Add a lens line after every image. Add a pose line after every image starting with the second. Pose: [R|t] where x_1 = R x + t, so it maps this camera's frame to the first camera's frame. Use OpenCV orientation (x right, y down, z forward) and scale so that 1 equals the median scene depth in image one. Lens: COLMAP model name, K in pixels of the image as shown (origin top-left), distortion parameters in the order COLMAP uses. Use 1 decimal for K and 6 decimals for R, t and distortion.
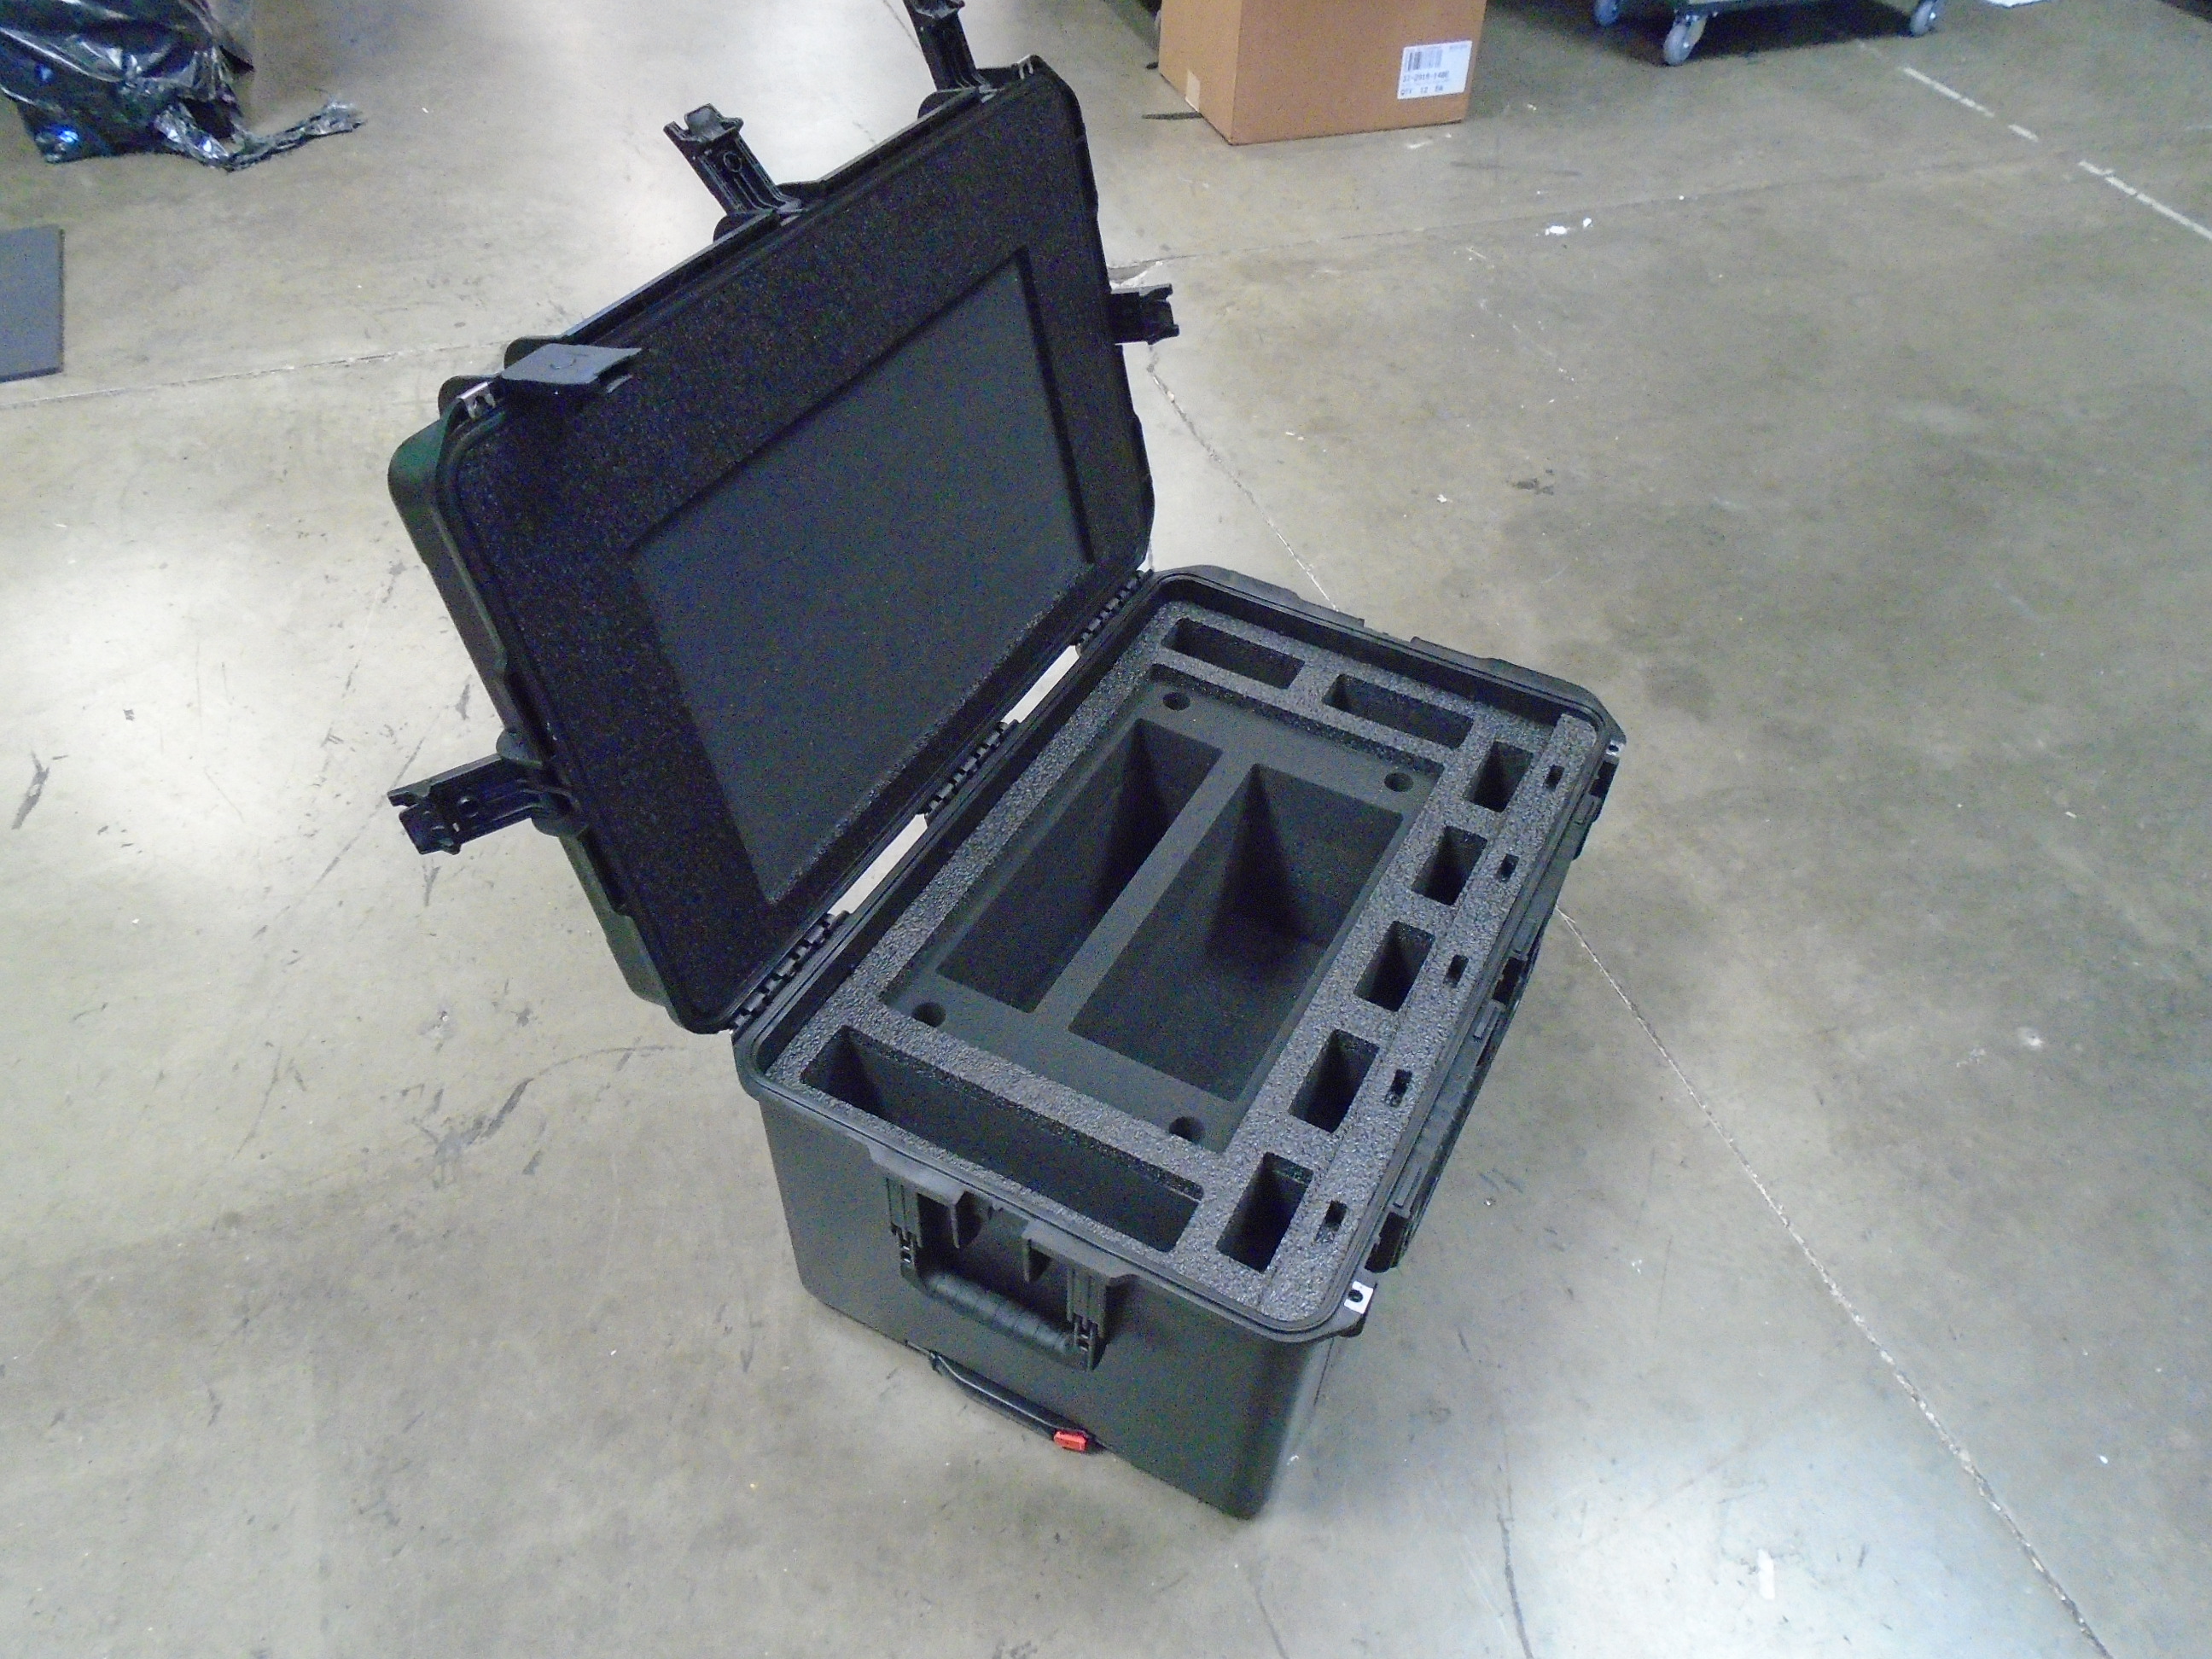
lens RADIAL K [[1684.8, 0, 1112.4], [0, 1684.8, 817.8], [0, 0, 1]] dist [-0.016612, 0.009379]
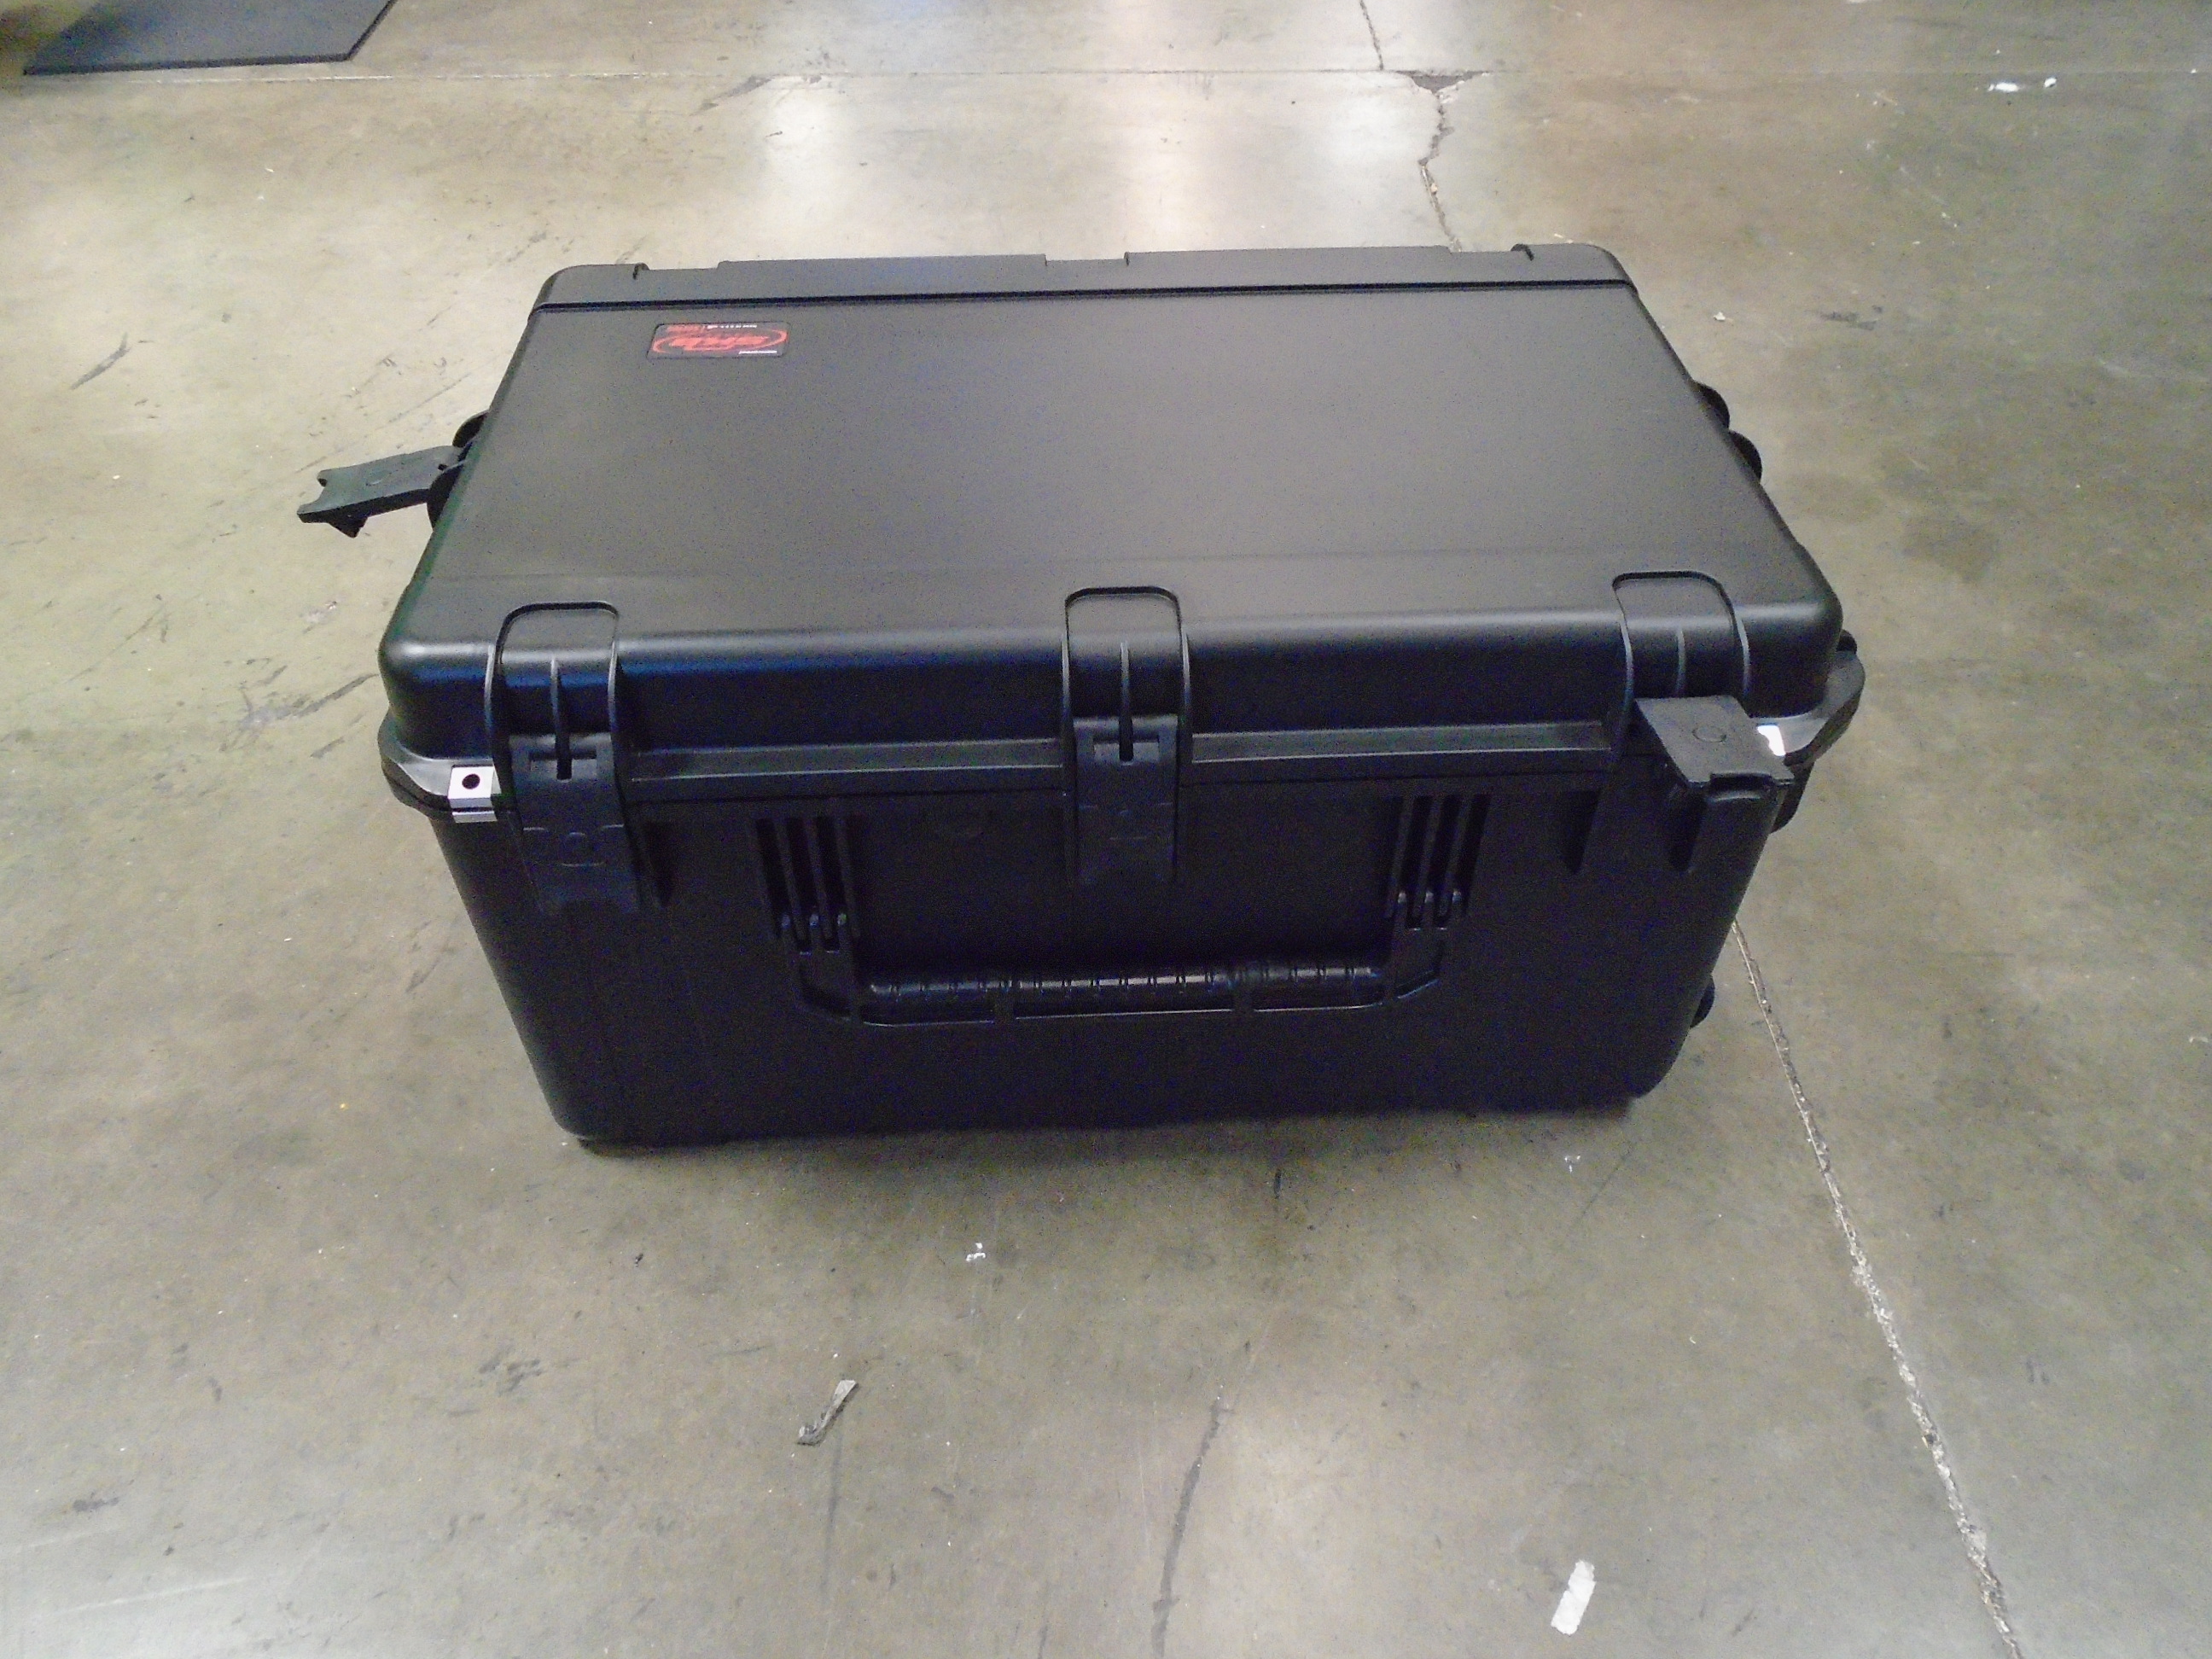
lens RADIAL K [[1684.8, 0, 1108.4], [0, 1684.8, 821.1], [0, 0, 1]] dist [-0.016612, 0.009379]
pose [[0.943712, 0.188502, -0.271798, 0.286234], [-0.195828, 0.980638, 0.000174, 0.160124], [0.266568, 0.053061, 0.962354, 0.258487]]
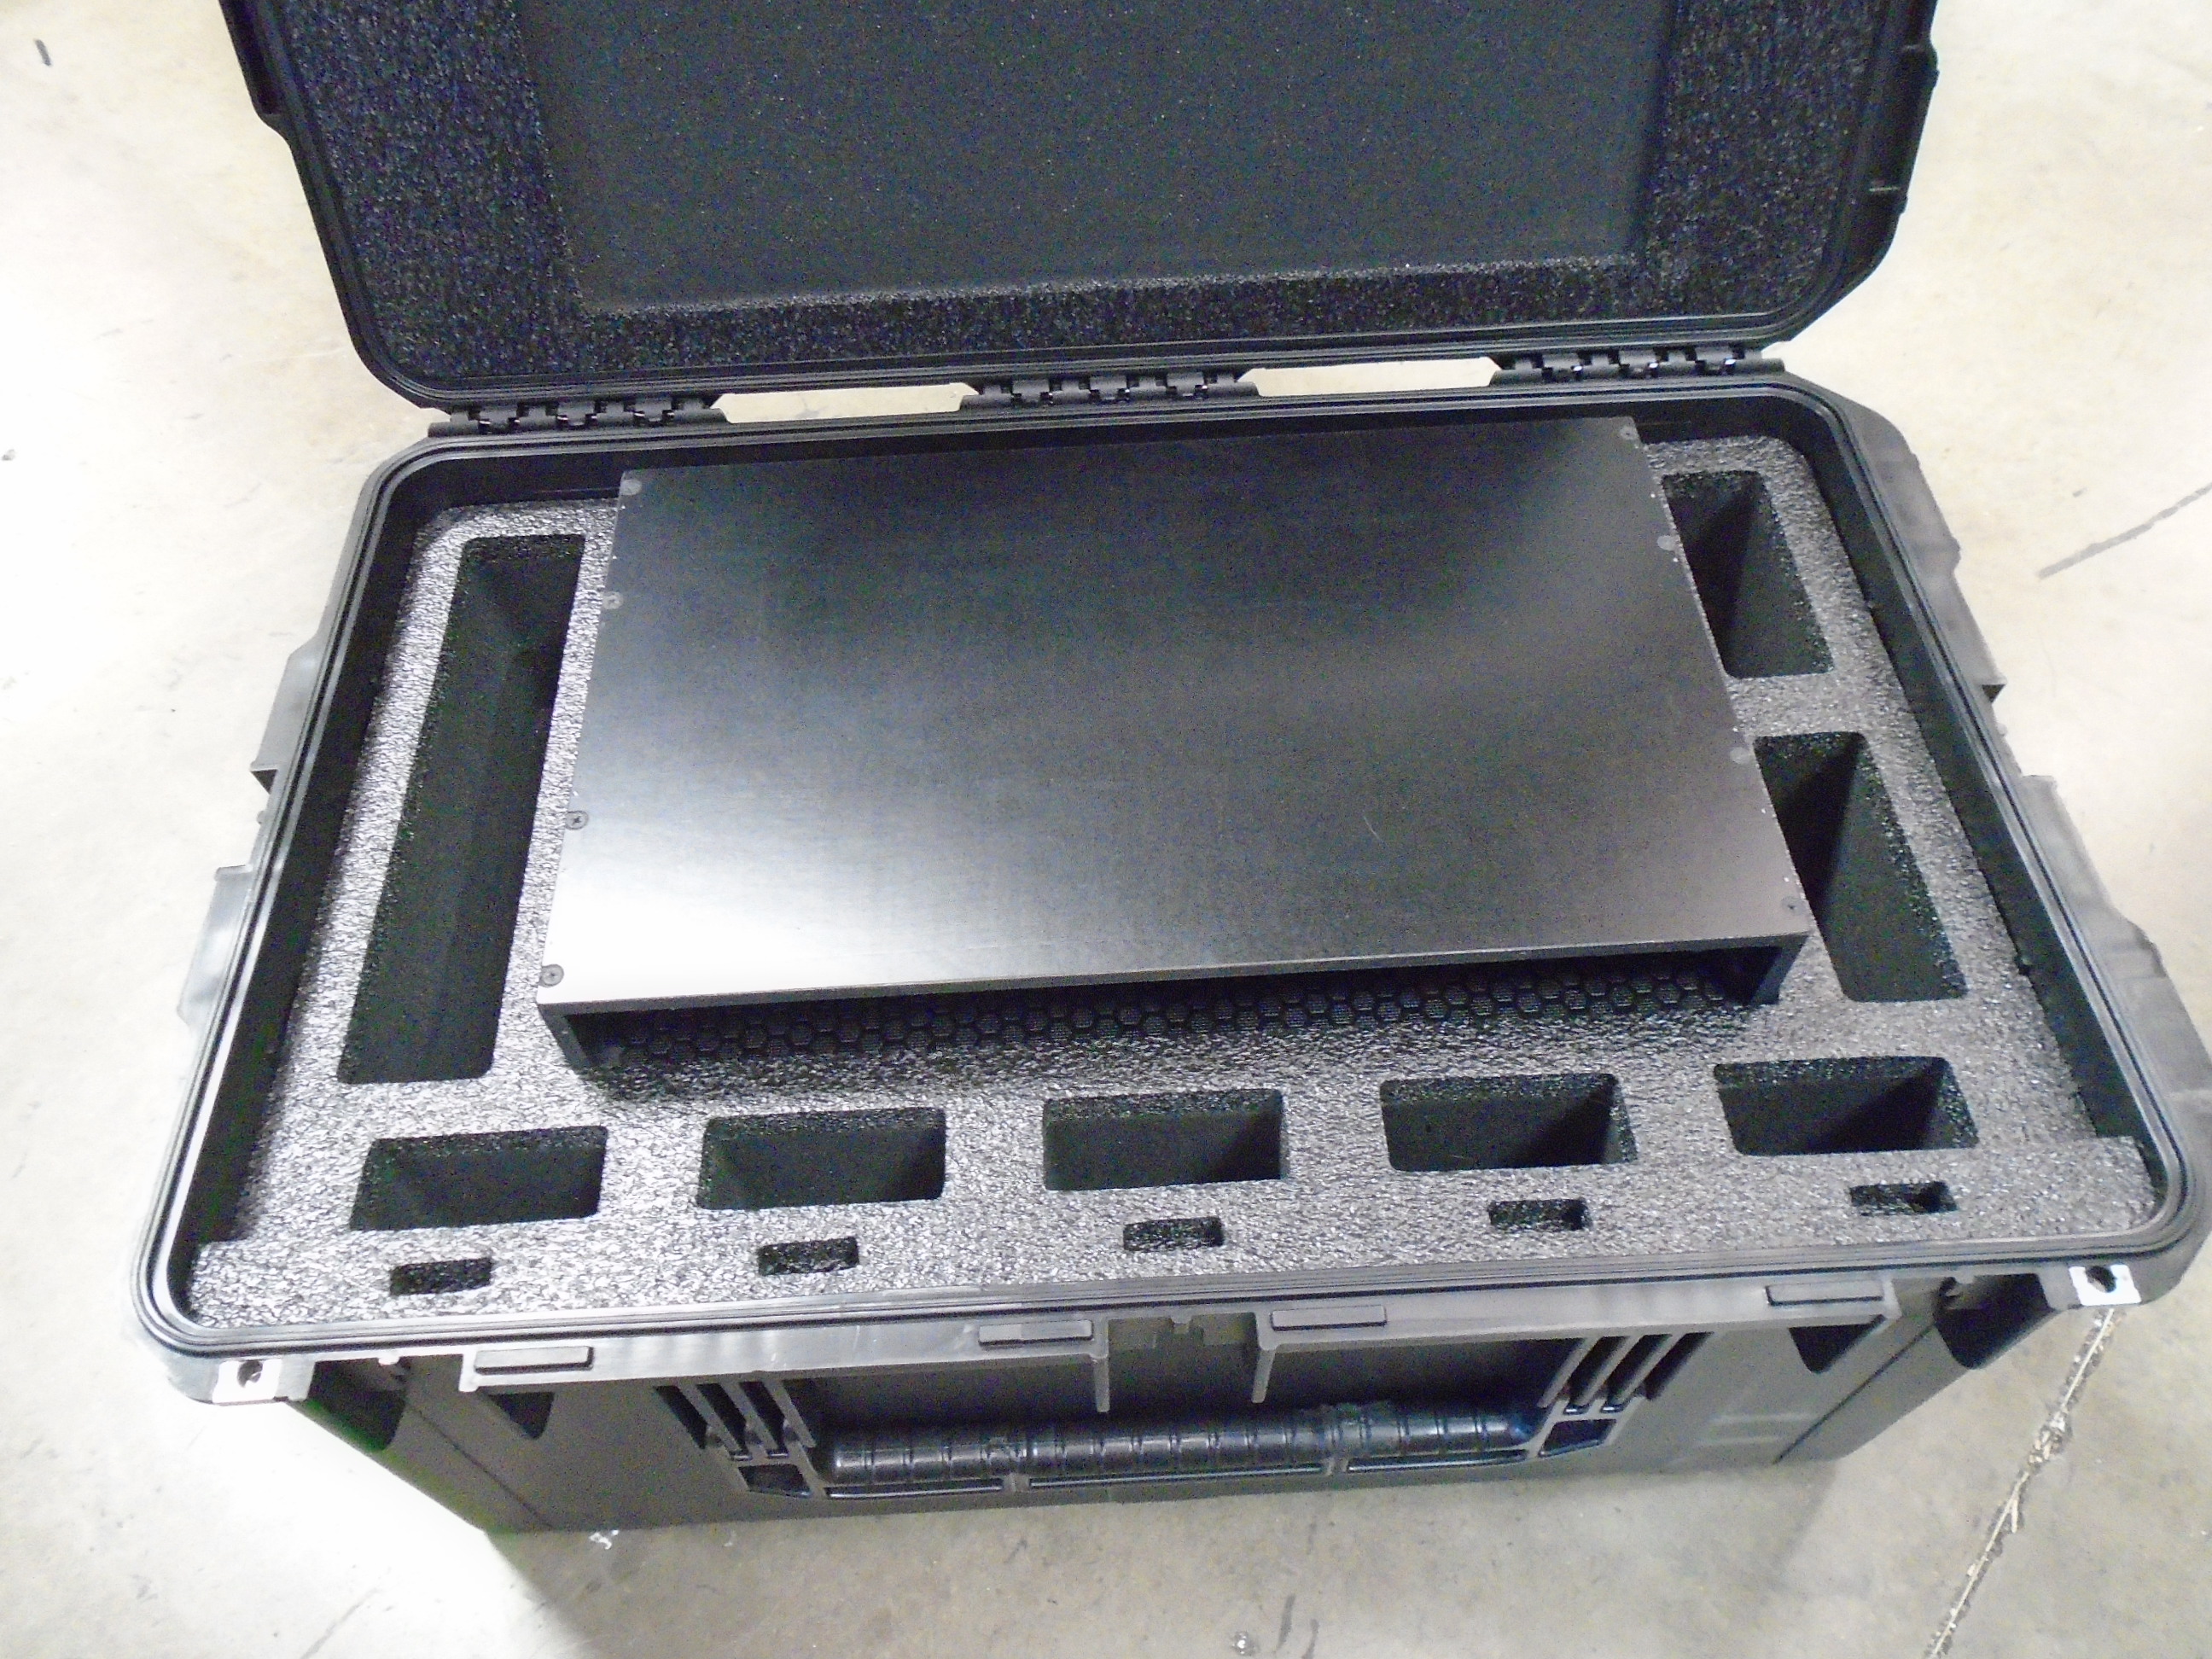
lens RADIAL K [[1684.8, 0, 1095.7], [0, 1684.8, 831.6], [0, 0, 1]] dist [-0.016612, 0.009379]
pose [[0.501523, 0.667776, -0.550045, 0.320008], [-0.562639, 0.734721, 0.378975, -0.129258], [0.657201, 0.119412, 0.744196, 0.547548]]
